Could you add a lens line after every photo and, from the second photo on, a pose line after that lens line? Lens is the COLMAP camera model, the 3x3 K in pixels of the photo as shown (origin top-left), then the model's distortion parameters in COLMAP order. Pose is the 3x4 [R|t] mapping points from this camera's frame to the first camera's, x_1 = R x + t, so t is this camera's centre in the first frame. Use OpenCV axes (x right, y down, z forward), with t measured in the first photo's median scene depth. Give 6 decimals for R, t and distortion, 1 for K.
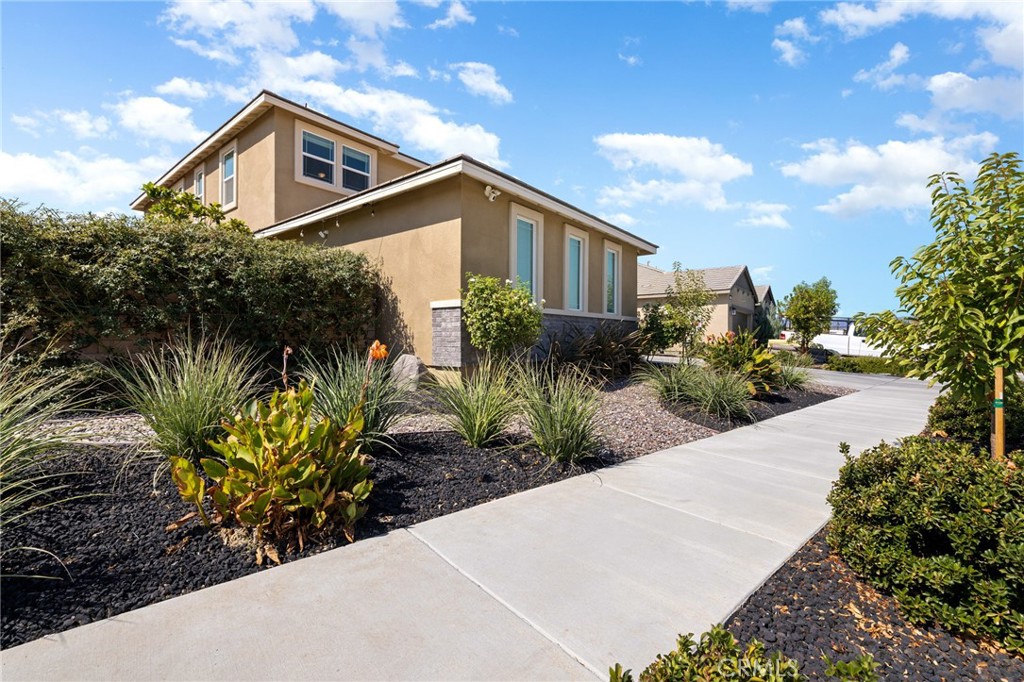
lens RADIAL K [[454.4, 0, 511.6], [0, 454.4, 336.5], [0, 0, 1]] dist [0.001340, -0.000059]
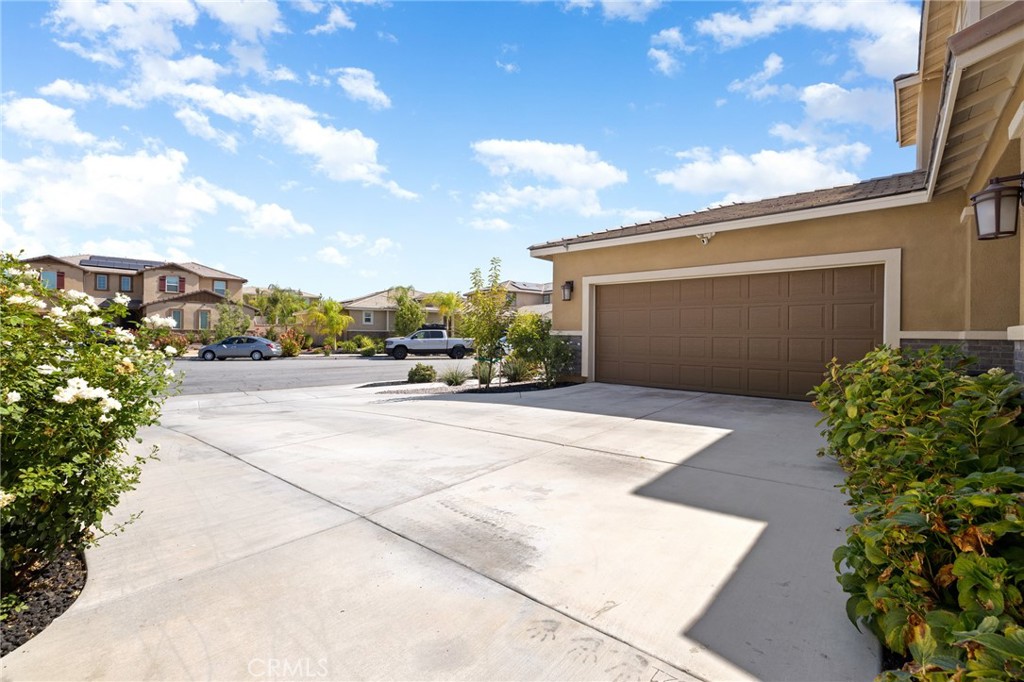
lens RADIAL K [[454.4, 0, 512.5], [0, 454.4, 340.8], [0, 0, 1]] dist [0.001340, -0.000059]
pose [[0.999929, 0.011864, -0.000621, 0.279419], [-0.011865, 0.999928, -0.001787, 0.002264], [0.000600, 0.001794, 0.999998, -0.010757]]
